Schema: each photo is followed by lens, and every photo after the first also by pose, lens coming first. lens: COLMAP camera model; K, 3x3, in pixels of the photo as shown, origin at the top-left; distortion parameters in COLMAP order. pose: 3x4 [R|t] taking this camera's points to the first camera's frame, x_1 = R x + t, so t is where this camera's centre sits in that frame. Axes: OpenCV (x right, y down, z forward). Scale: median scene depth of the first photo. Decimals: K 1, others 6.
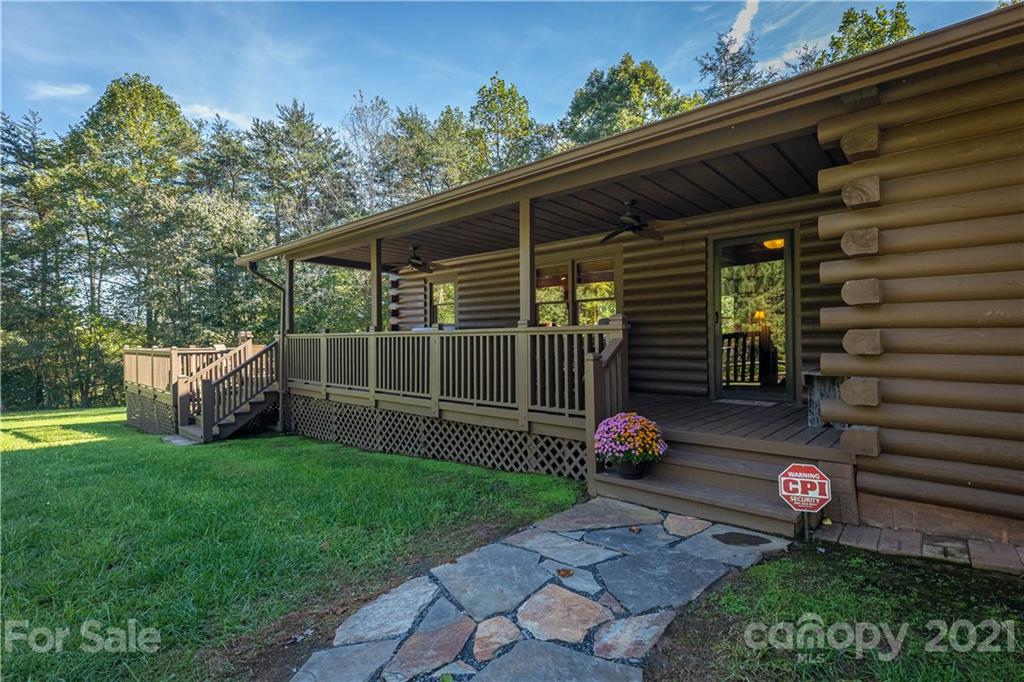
lens RADIAL K [[467.3, 0, 513.9], [0, 467.3, 345.4], [0, 0, 1]] dist [0.000563, 0.000134]
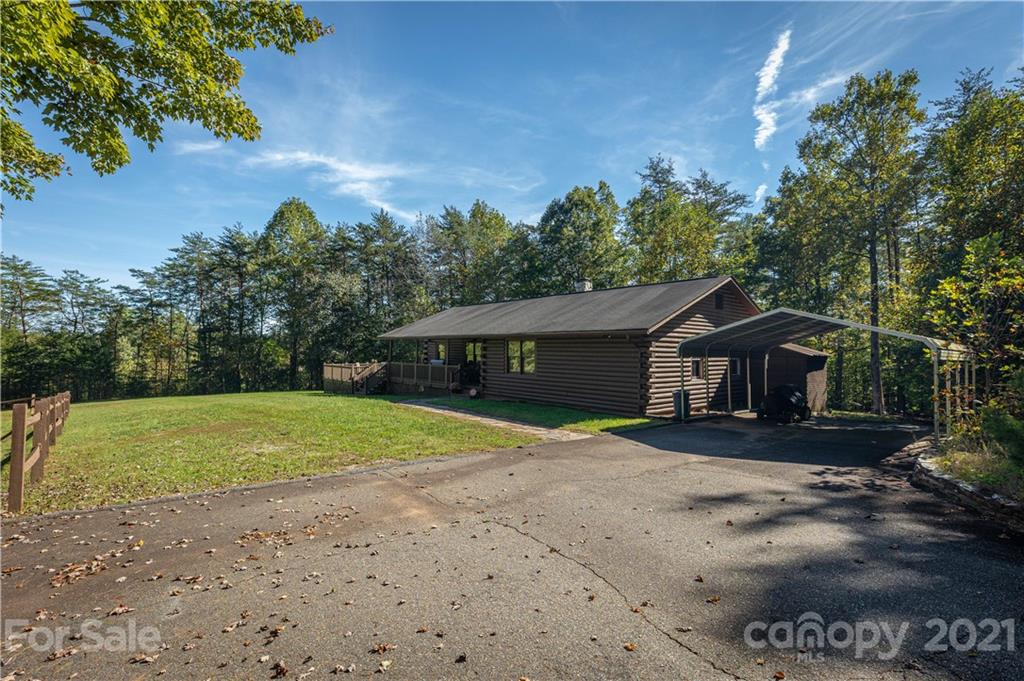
lens RADIAL K [[467.3, 0, 513.9], [0, 467.3, 344.9], [0, 0, 1]] dist [0.000563, 0.000134]
pose [[0.989917, 0.012361, -0.141108, 0.218982], [-0.015007, 0.999731, -0.017697, -0.027036], [0.140852, 0.019636, 0.989836, -0.530291]]
